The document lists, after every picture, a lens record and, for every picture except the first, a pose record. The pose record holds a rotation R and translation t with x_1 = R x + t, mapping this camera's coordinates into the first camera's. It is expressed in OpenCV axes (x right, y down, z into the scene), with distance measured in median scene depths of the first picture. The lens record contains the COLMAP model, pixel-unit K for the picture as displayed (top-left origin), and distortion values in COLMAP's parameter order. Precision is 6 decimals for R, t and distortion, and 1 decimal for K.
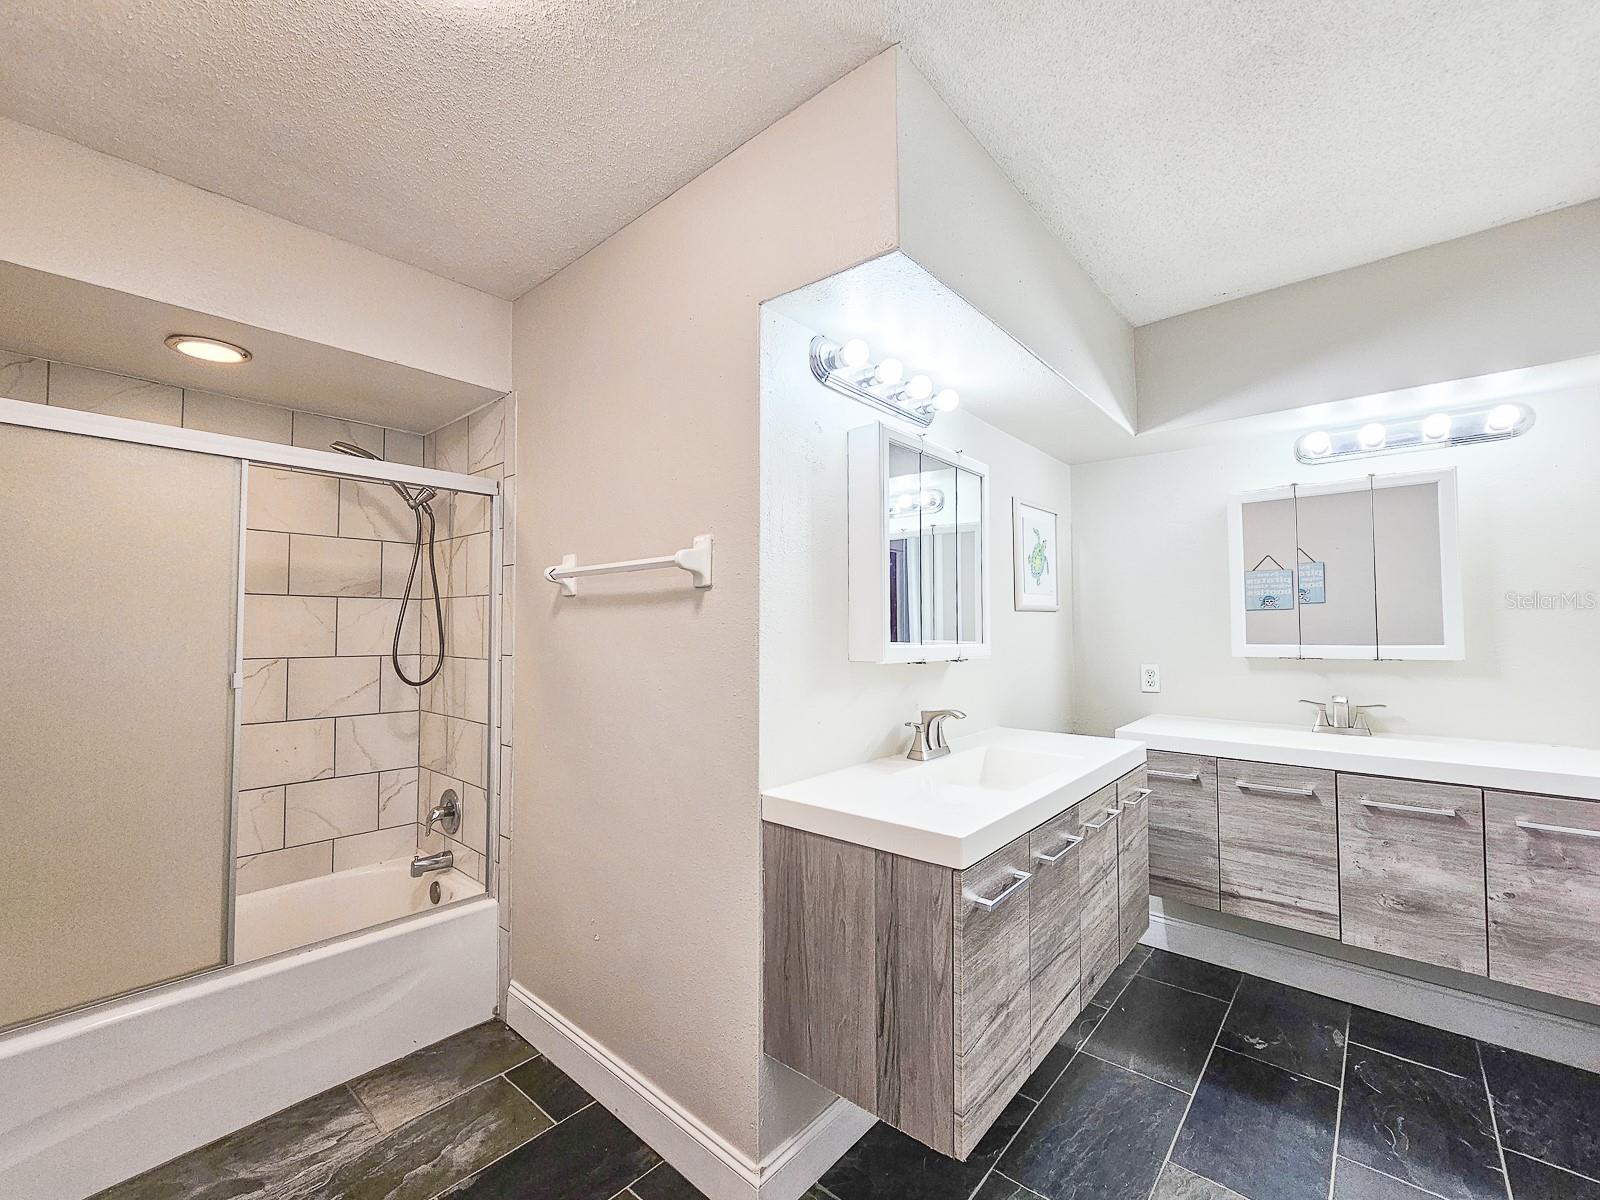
lens RADIAL K [[691.4, 0, 766.3], [0, 691.4, 602.9], [0, 0, 1]] dist [0.000891, 0.000387]
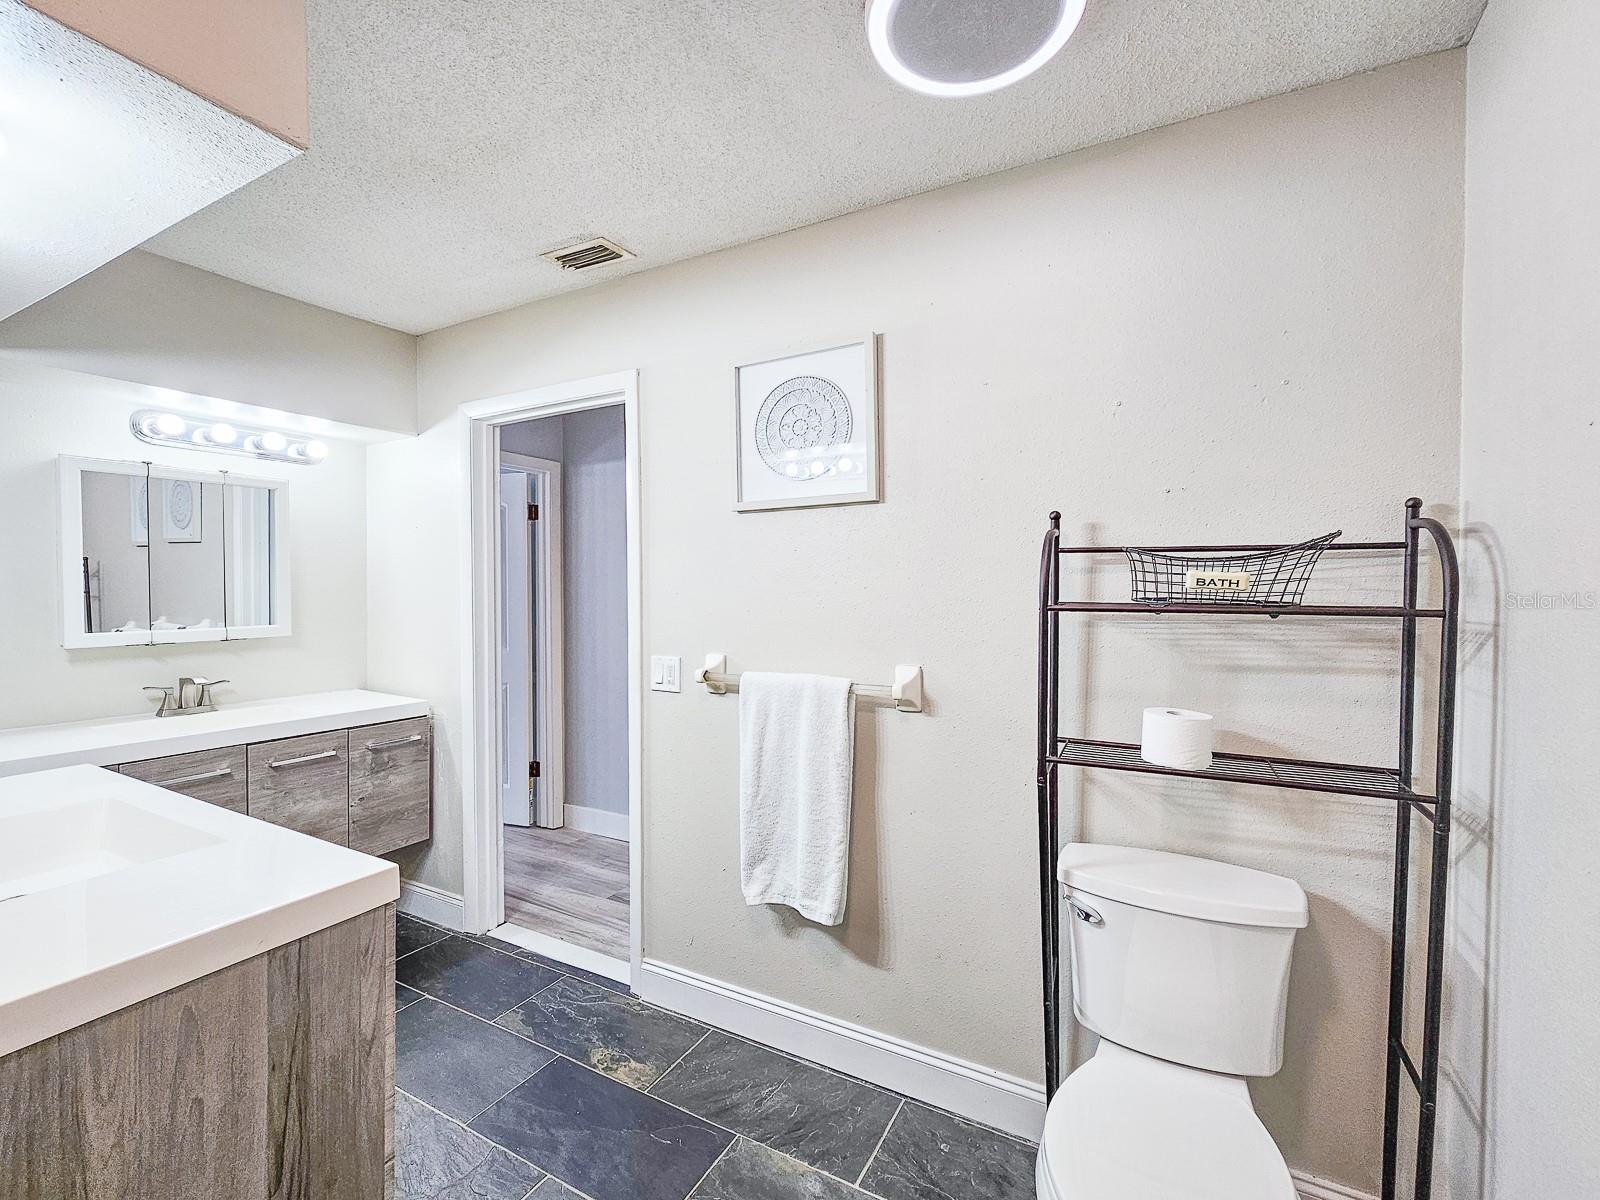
lens RADIAL K [[675.7, 0, 806.7], [0, 675.7, 587.7], [0, 0, 1]] dist [0.000744, 0.000309]
pose [[-0.236103, 0.000942, 0.971727, -0.462205], [-0.037637, 0.999240, -0.010113, -0.030037], [-0.970999, -0.038961, -0.235889, 0.429197]]
